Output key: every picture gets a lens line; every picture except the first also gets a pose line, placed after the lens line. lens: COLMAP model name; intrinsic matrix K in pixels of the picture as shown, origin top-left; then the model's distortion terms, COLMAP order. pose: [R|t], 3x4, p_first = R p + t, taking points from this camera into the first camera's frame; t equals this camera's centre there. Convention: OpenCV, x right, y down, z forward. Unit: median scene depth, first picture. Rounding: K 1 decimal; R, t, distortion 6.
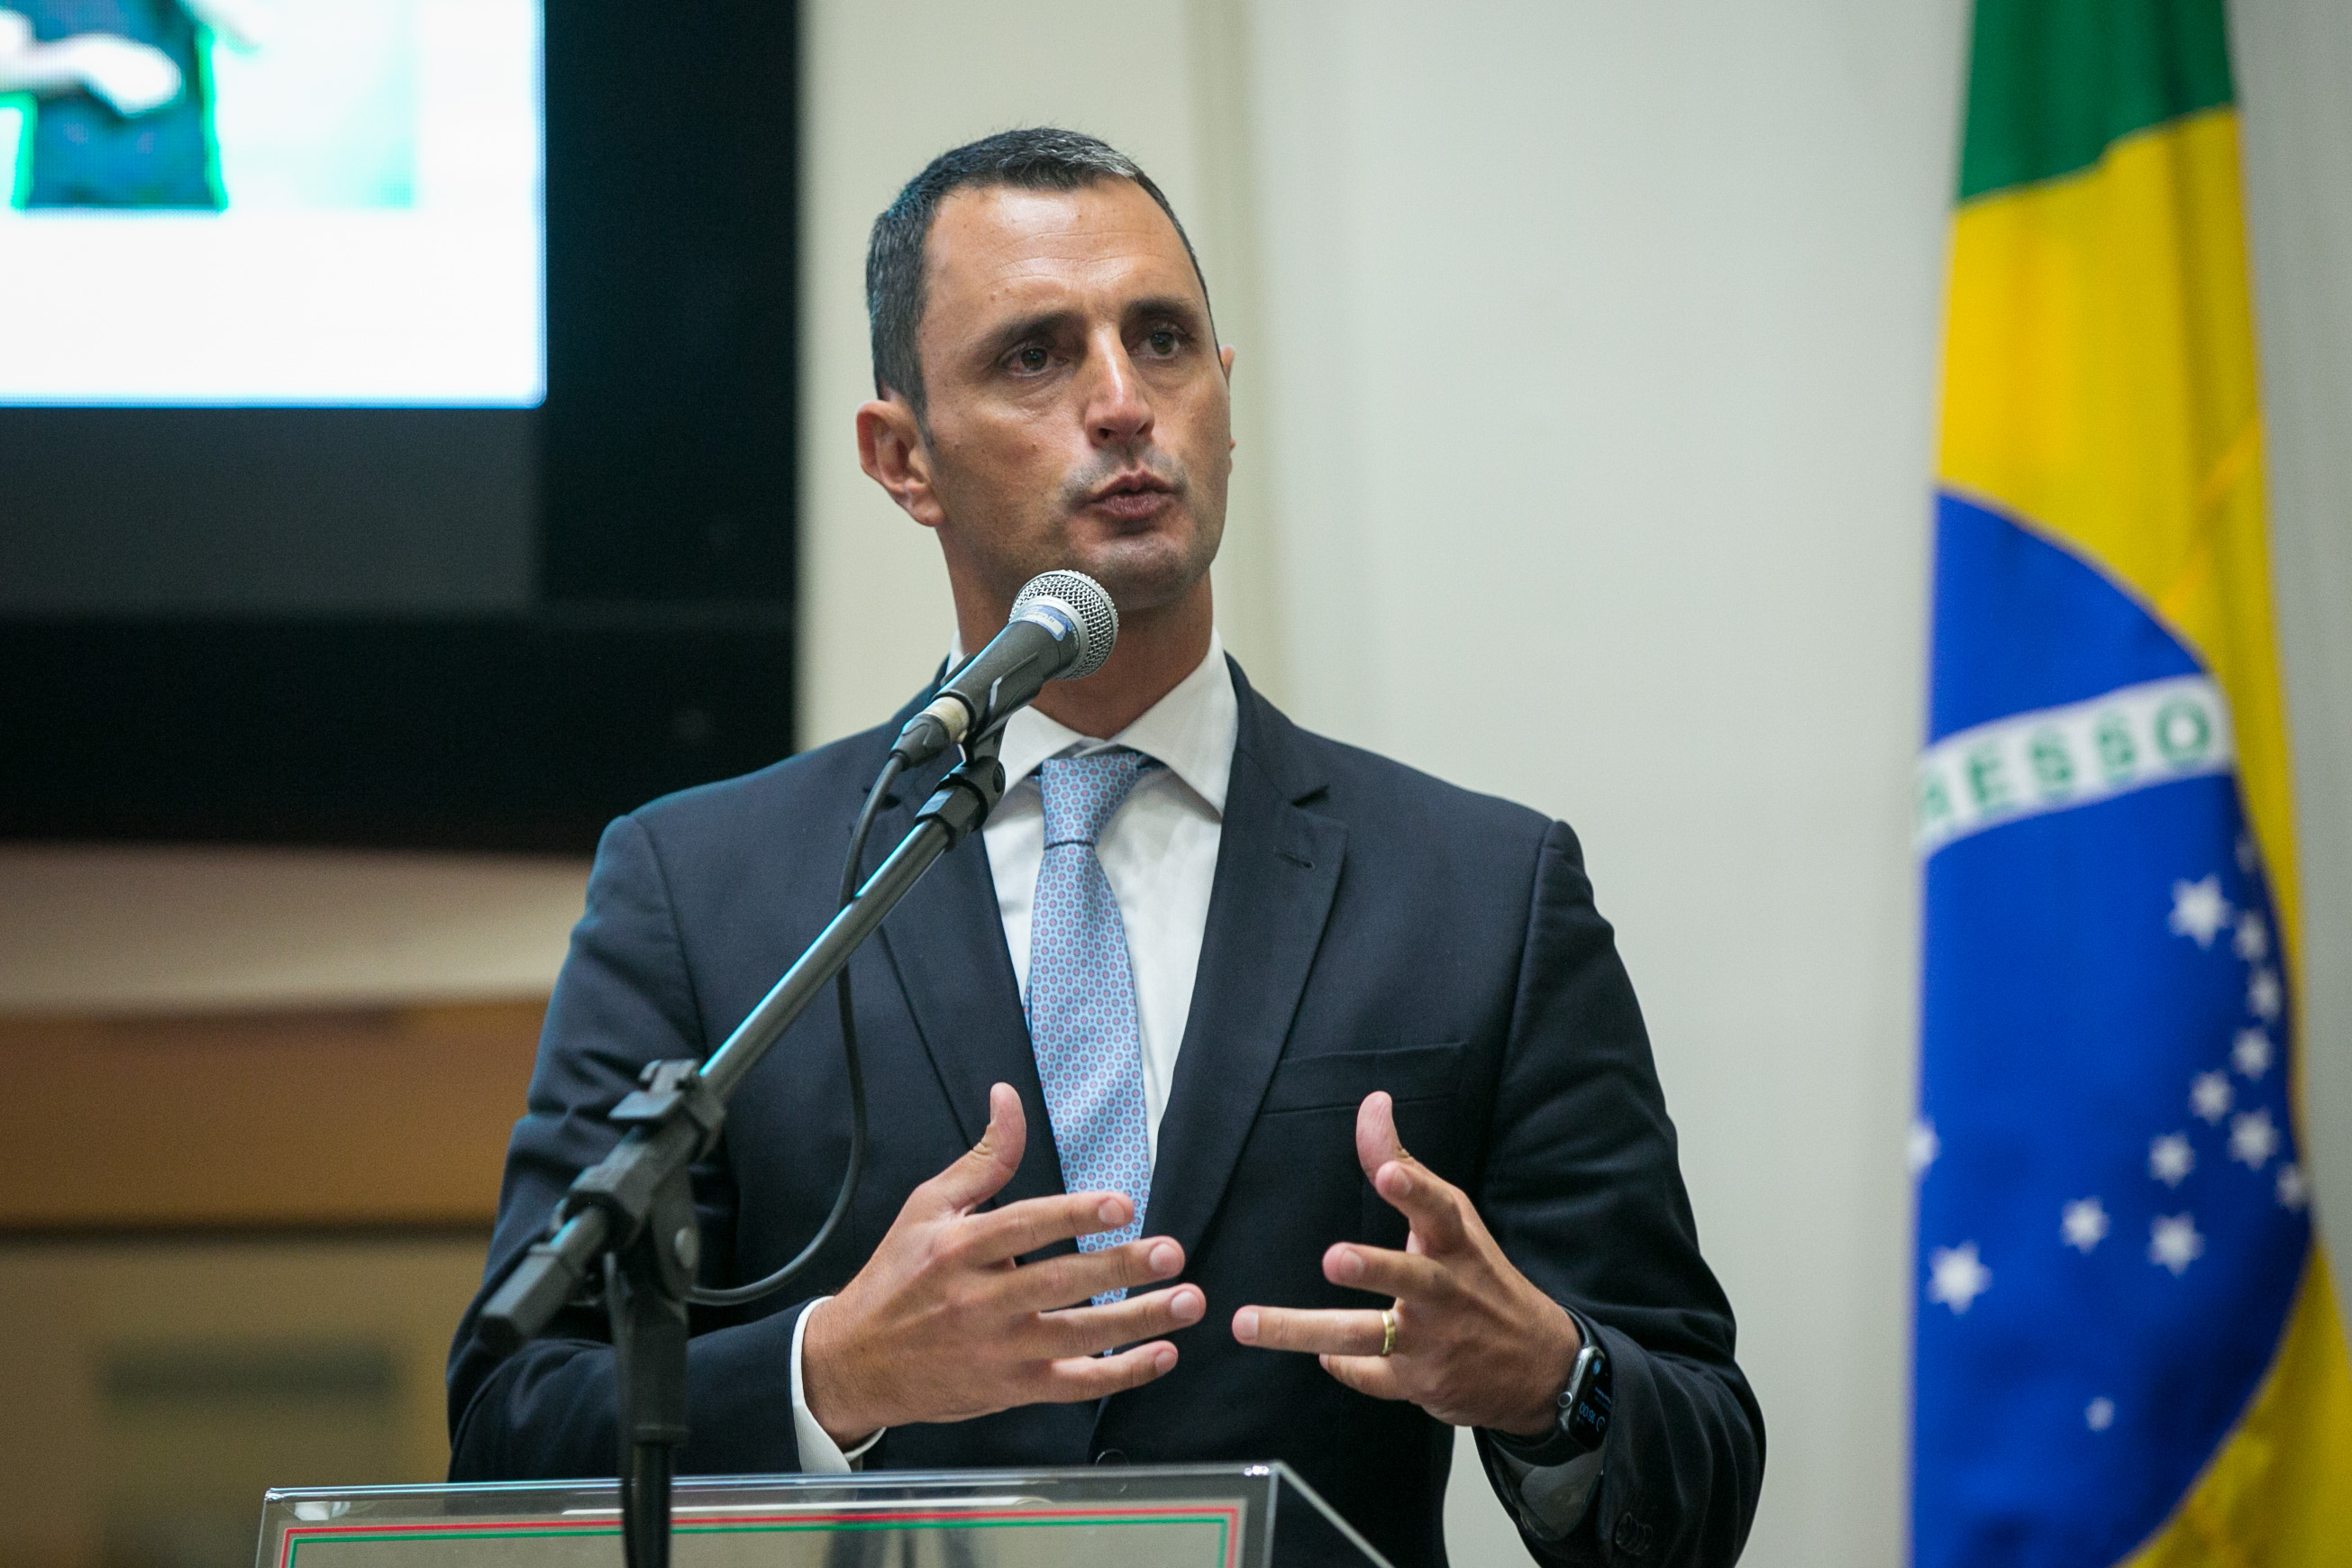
lens RADIAL K [[11396.9, 0, 1162.8], [0, 11396.9, 772.2], [0, 0, 1]] dist [1.192721, 0.000000]
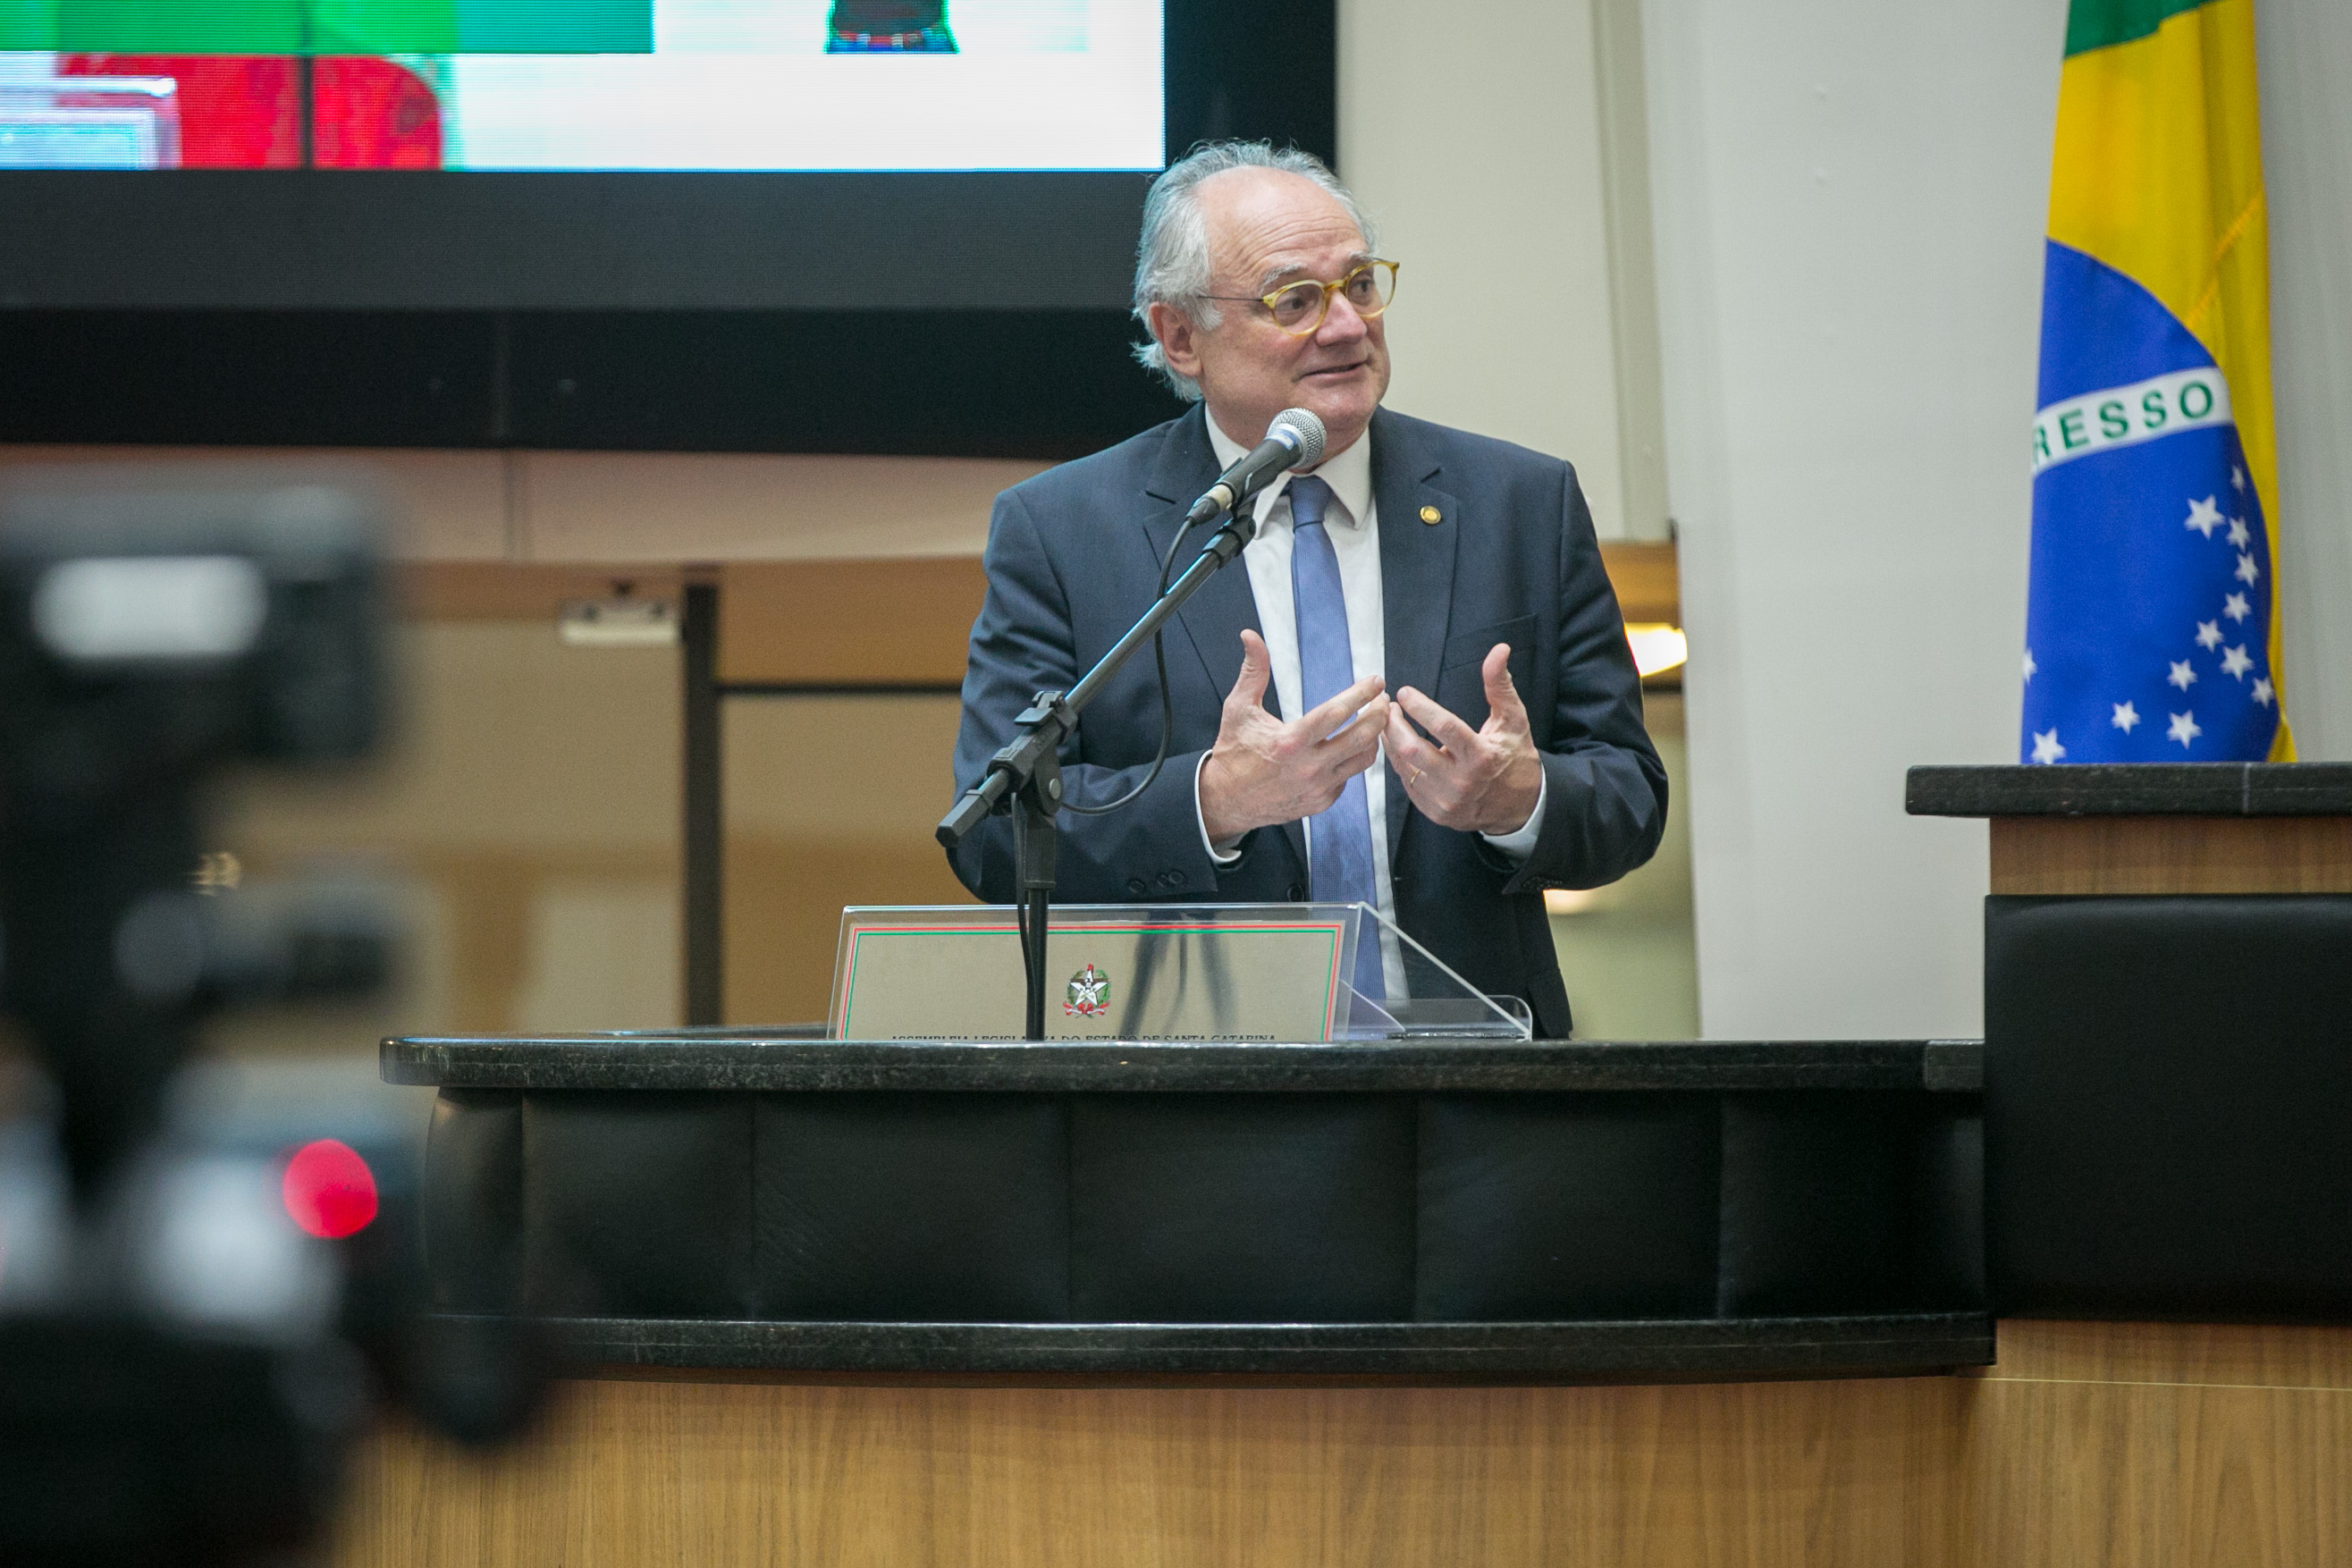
lens RADIAL K [[12383.7, 0, 1172.0], [0, 12383.7, 789.9], [0, 0, 1]] dist [1.619425, 0.000000]
pose [[0.994489, 0.007135, -0.104601, 0.129030], [-0.000211, 0.997816, 0.066061, -0.063170], [0.104844, -0.065675, 0.992318, -0.703316]]
